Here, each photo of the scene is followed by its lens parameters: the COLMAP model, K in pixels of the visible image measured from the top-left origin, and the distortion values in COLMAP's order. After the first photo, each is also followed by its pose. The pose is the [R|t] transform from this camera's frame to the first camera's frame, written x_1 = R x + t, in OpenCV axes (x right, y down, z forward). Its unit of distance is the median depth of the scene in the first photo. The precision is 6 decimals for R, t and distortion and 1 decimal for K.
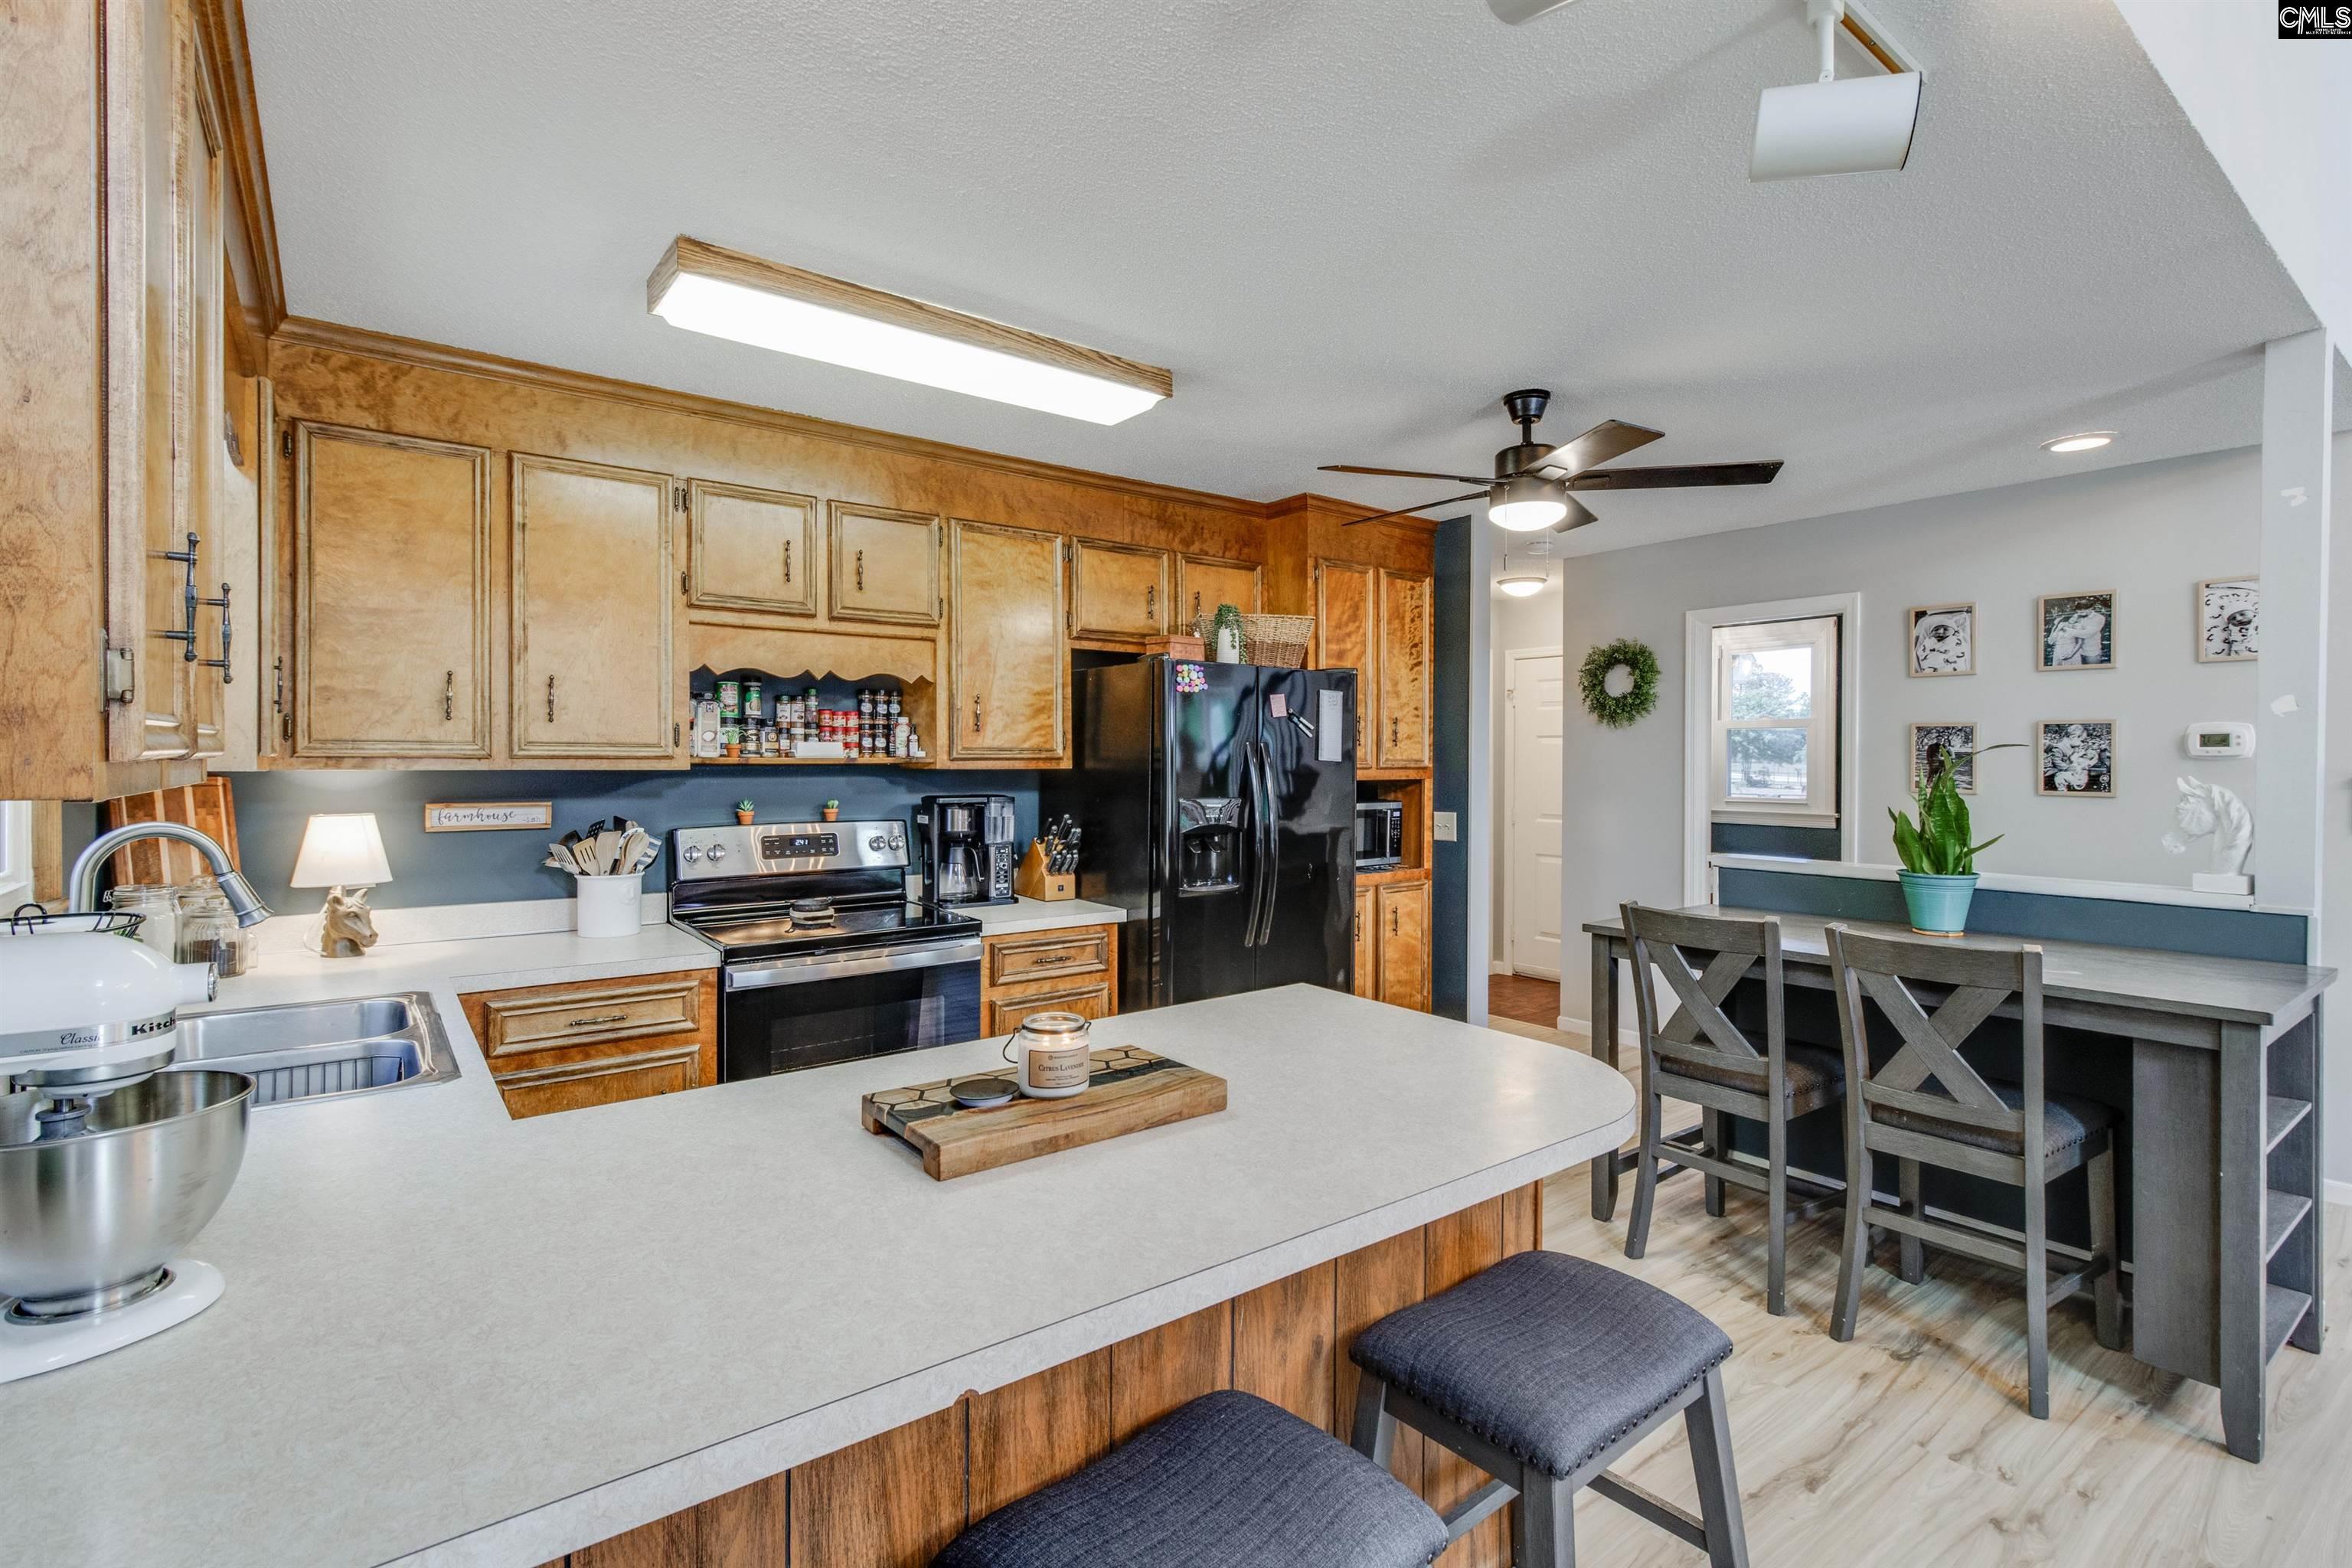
lens RADIAL K [[1090.8, 0, 1185.0], [0, 1090.8, 769.1], [0, 0, 1]] dist [0.002244, 0.000384]
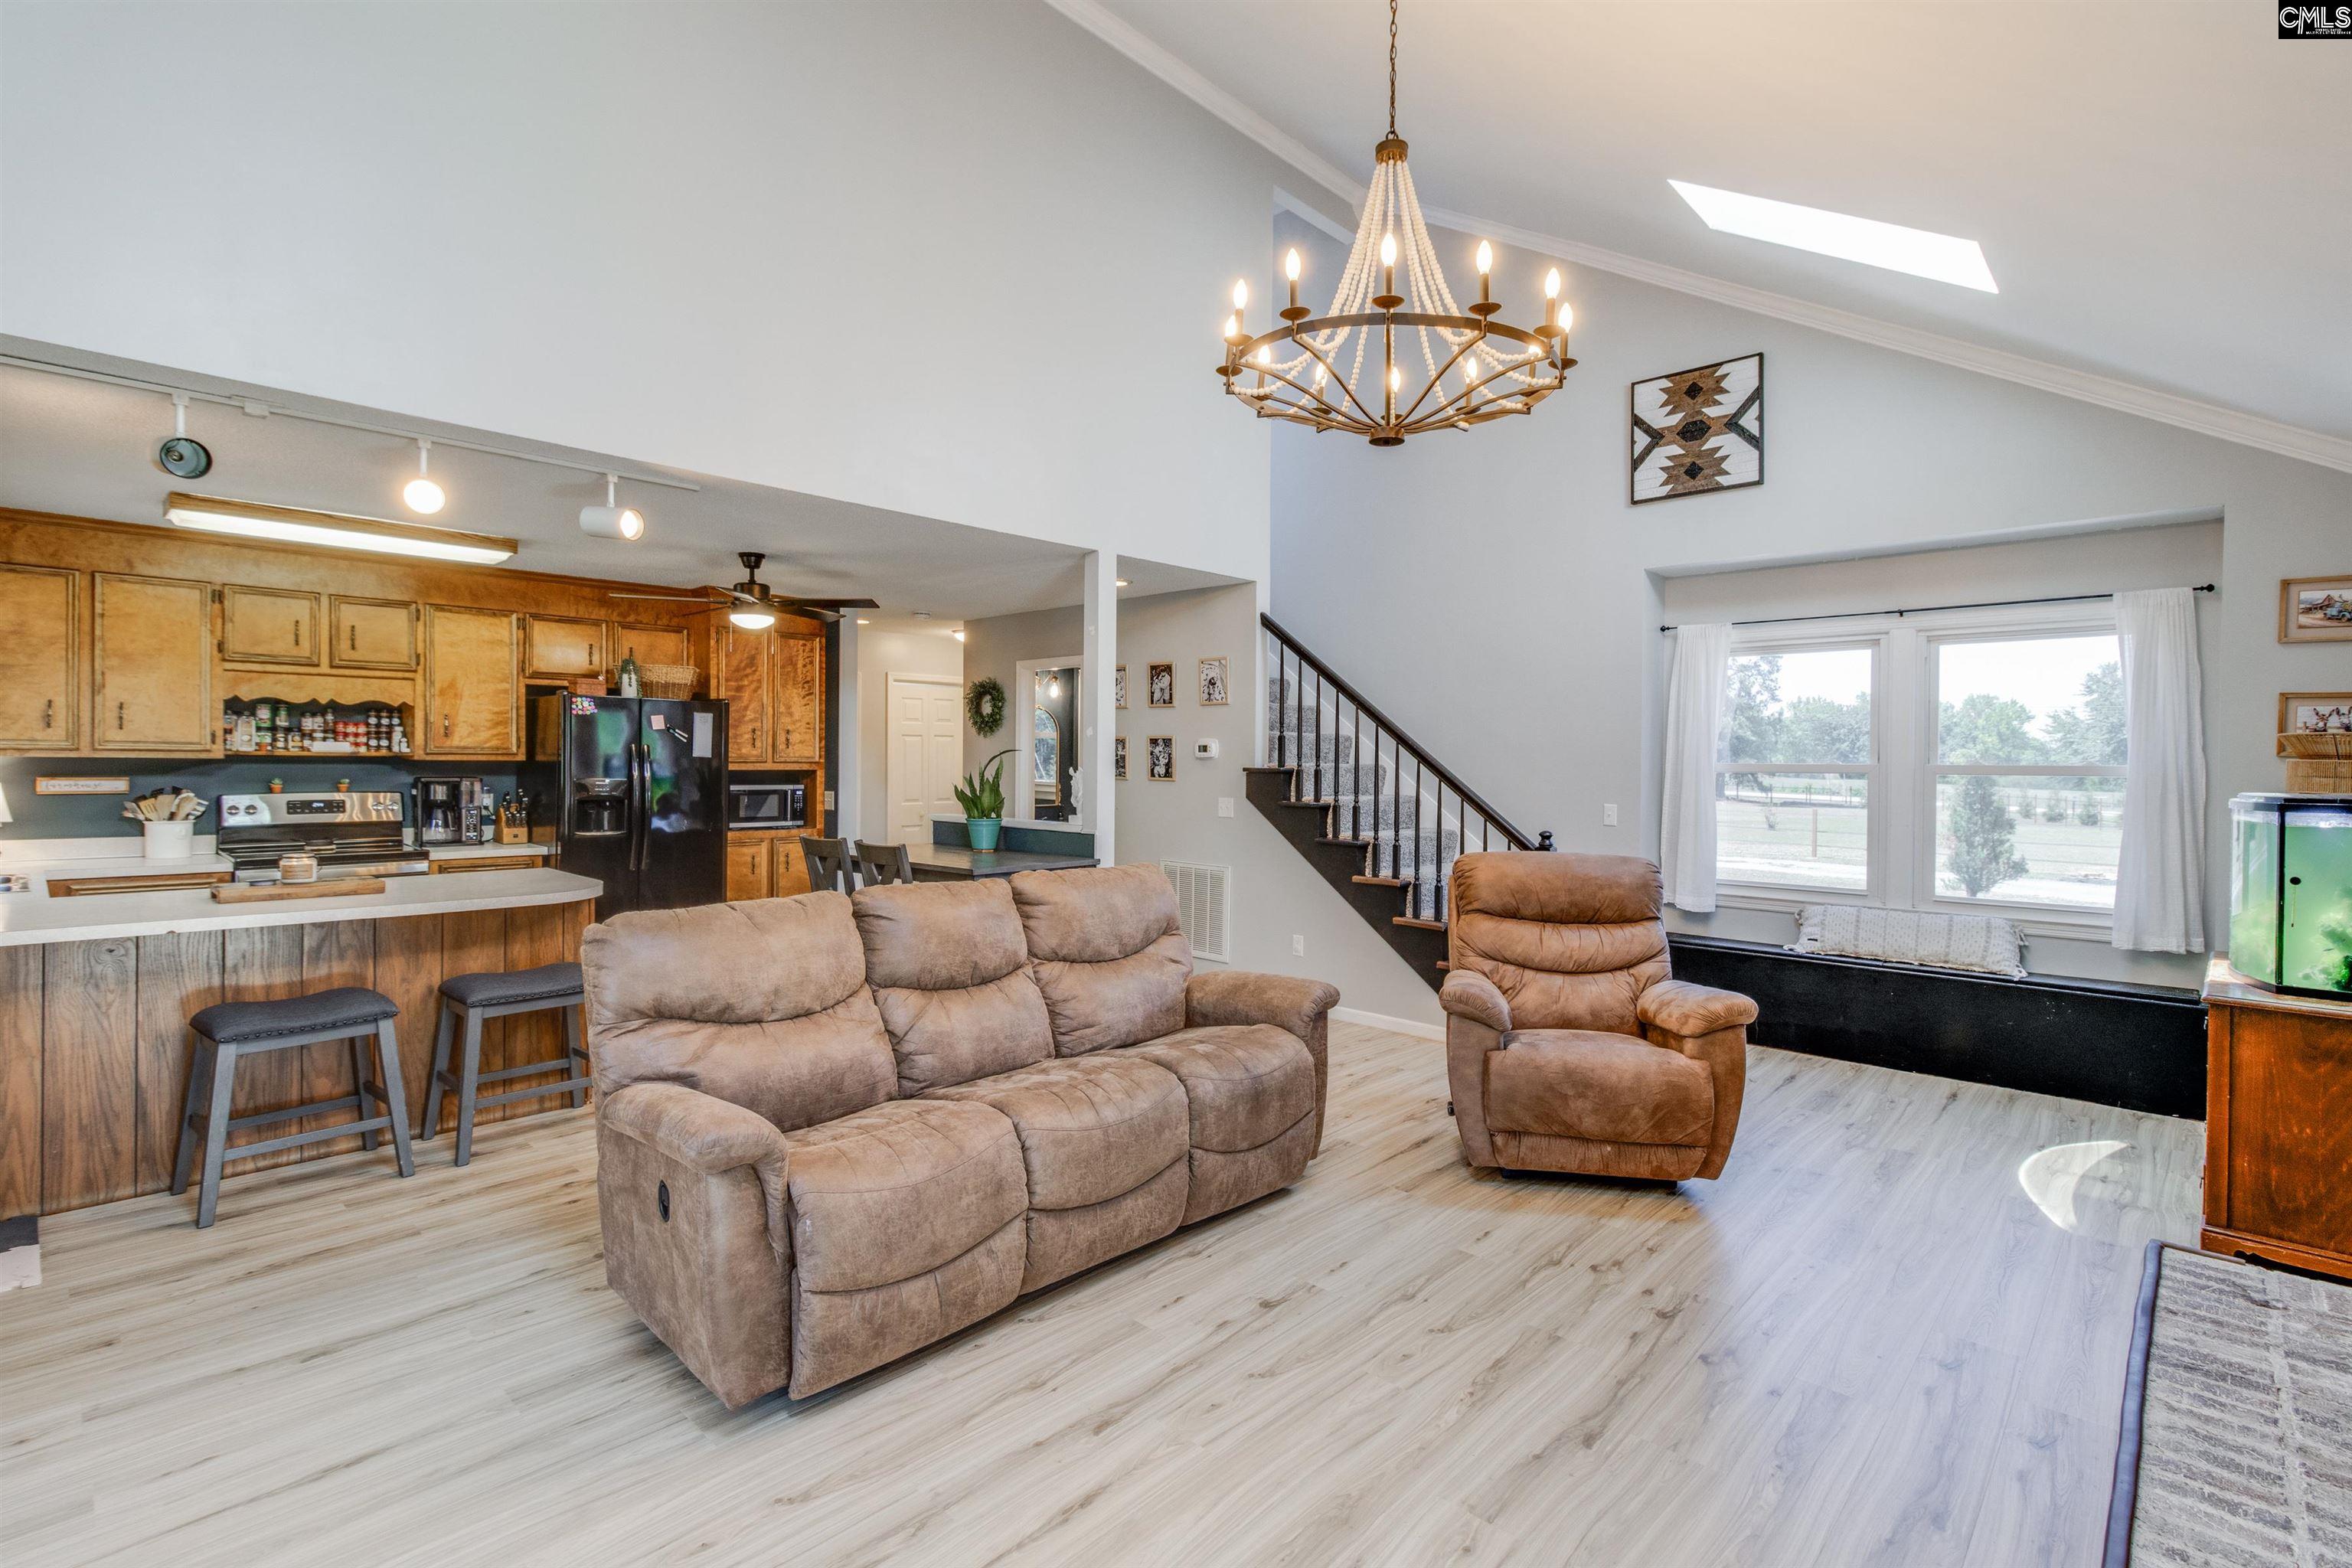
lens RADIAL K [[1092.5, 0, 1190.3], [0, 1092.5, 769.3], [0, 0, 1]] dist [0.004026, 0.000016]
pose [[0.986616, 0.005431, 0.162972, 0.634177], [-0.005317, 0.999985, -0.001138, 0.009857], [-0.162975, 0.000256, 0.986630, -0.774834]]
